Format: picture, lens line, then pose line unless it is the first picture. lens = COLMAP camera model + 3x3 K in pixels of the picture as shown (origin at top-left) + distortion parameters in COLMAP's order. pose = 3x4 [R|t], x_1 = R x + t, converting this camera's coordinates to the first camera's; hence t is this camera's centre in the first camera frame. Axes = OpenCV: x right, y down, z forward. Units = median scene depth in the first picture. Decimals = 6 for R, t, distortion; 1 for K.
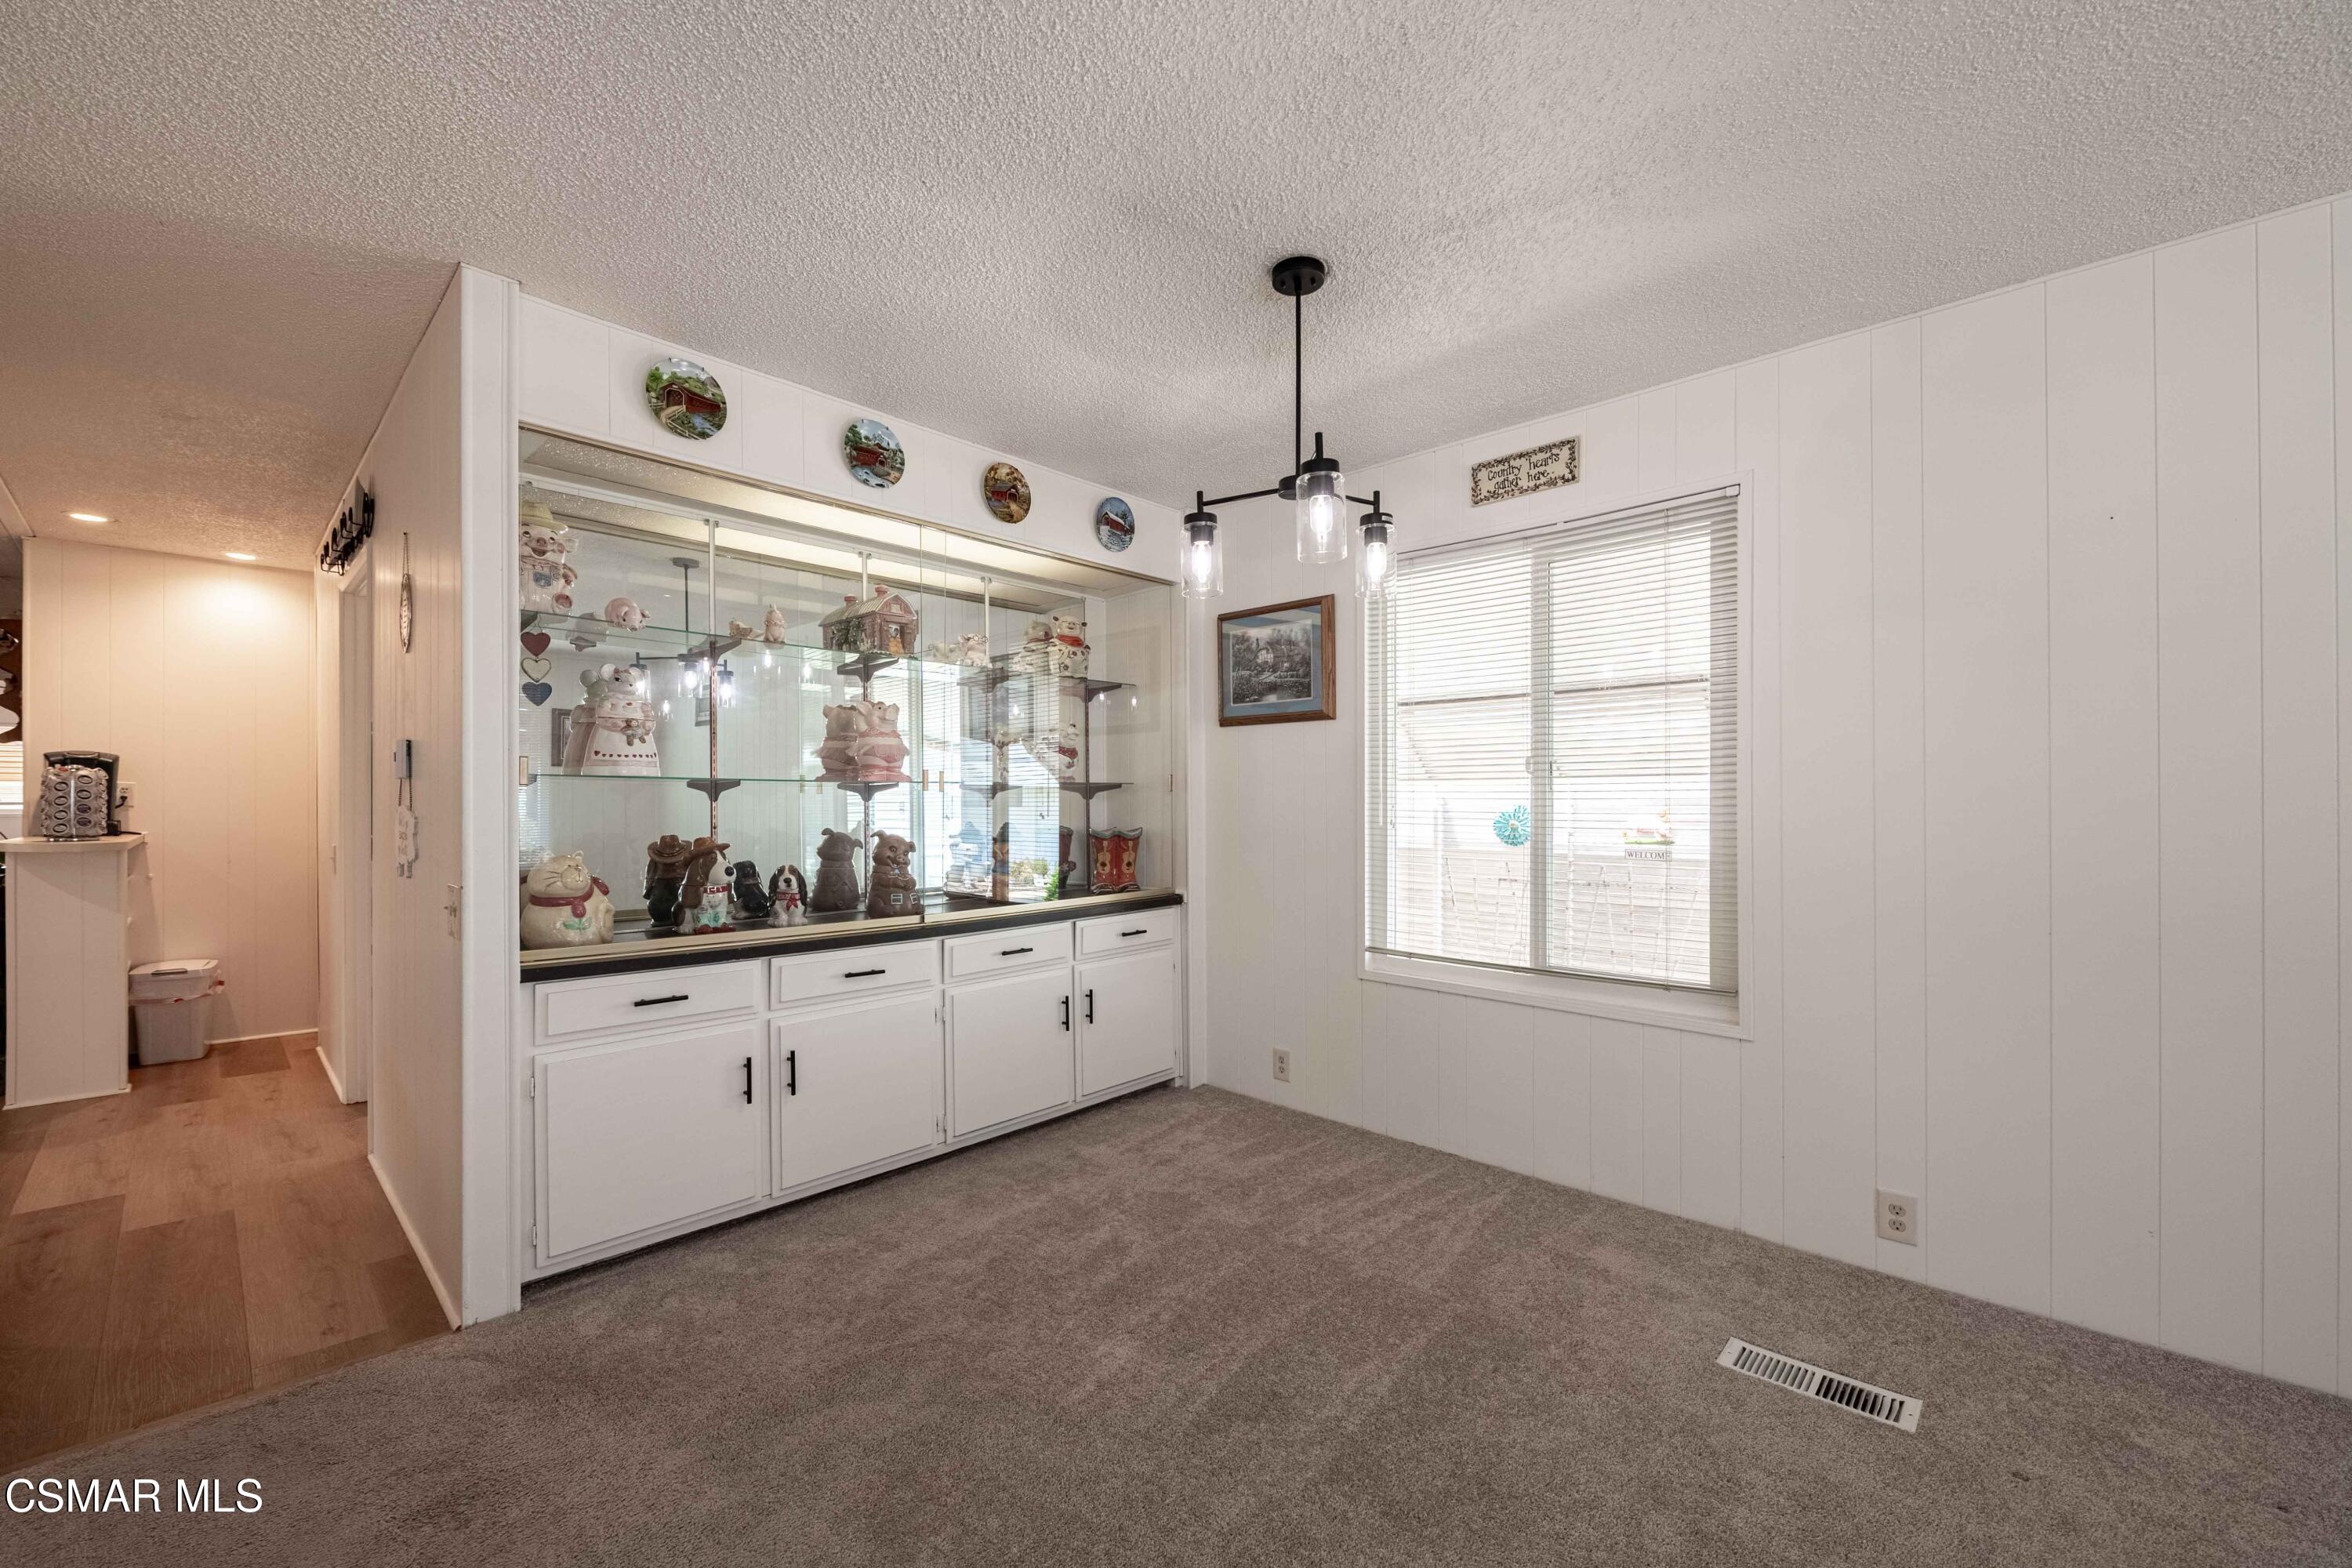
lens RADIAL K [[942.4, 0, 1174.5], [0, 942.4, 806.6], [0, 0, 1]] dist [0.000255, -0.003170]
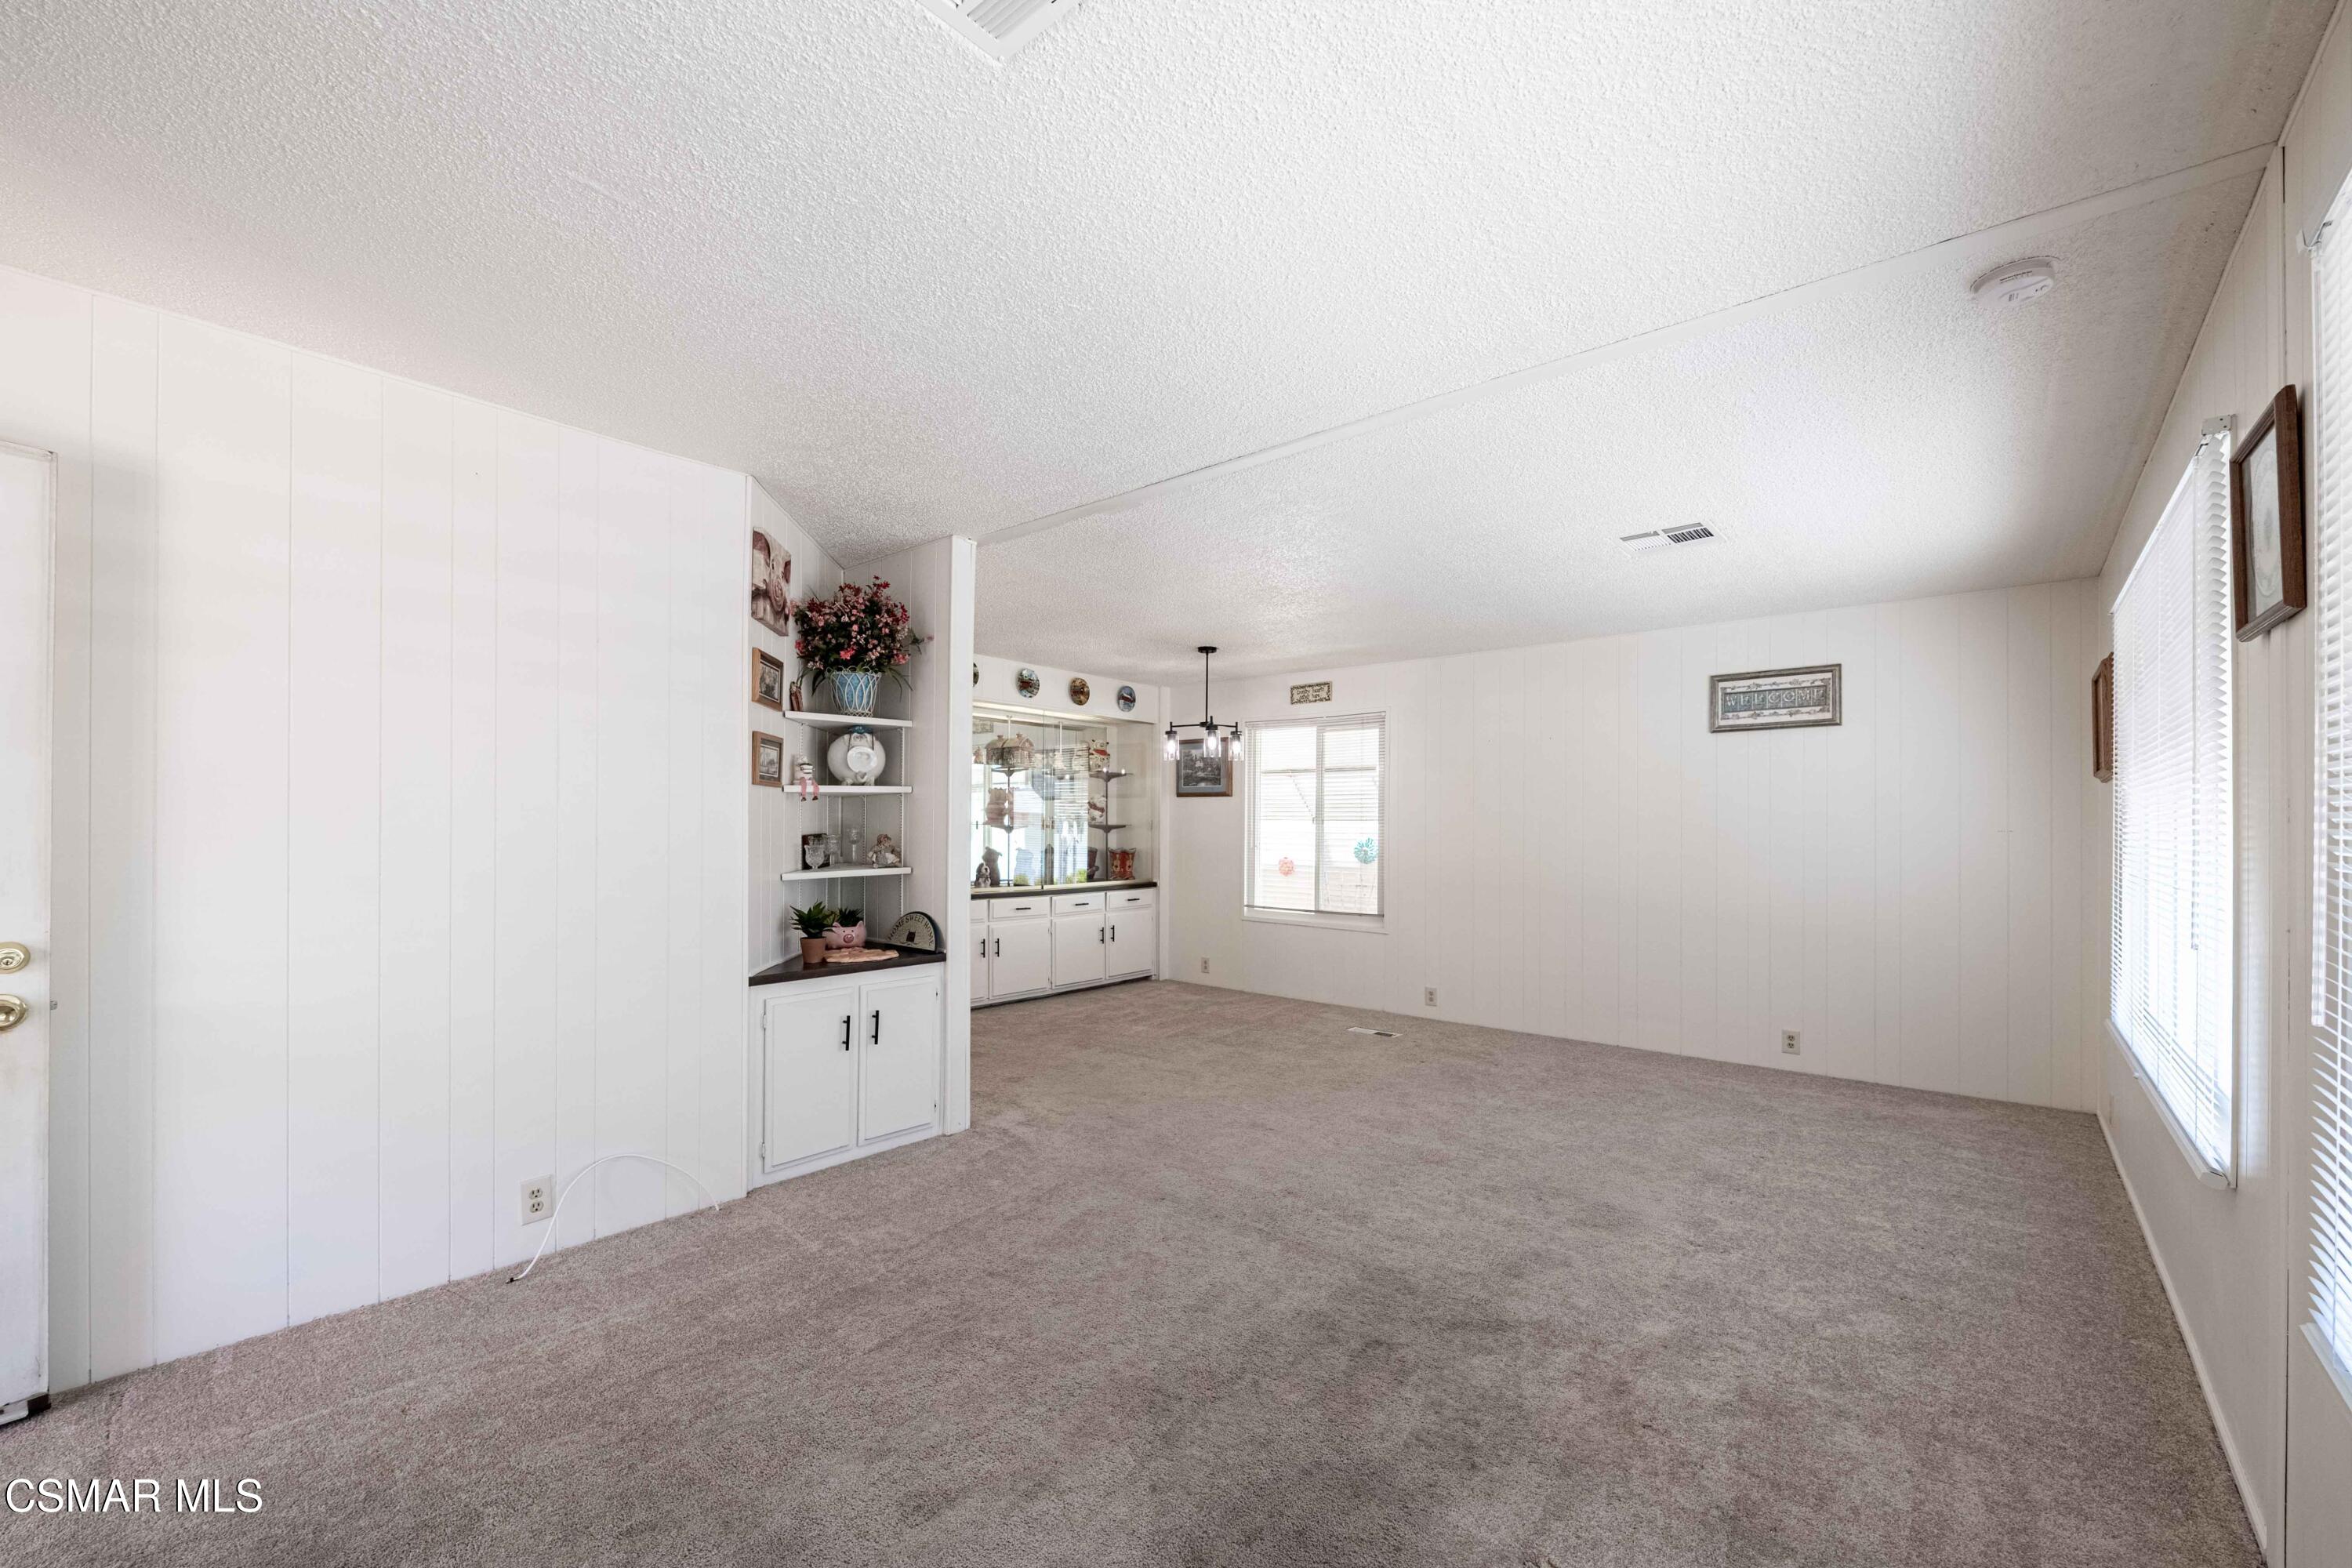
lens RADIAL K [[958.9, 0, 1180.2], [0, 958.9, 843.0], [0, 0, 1]] dist [0.000029, -0.000365]
pose [[0.998303, 0.008910, 0.057549, -0.065060], [-0.009460, 0.999912, 0.009308, -0.007823], [-0.057461, -0.009836, 0.998299, -1.109775]]
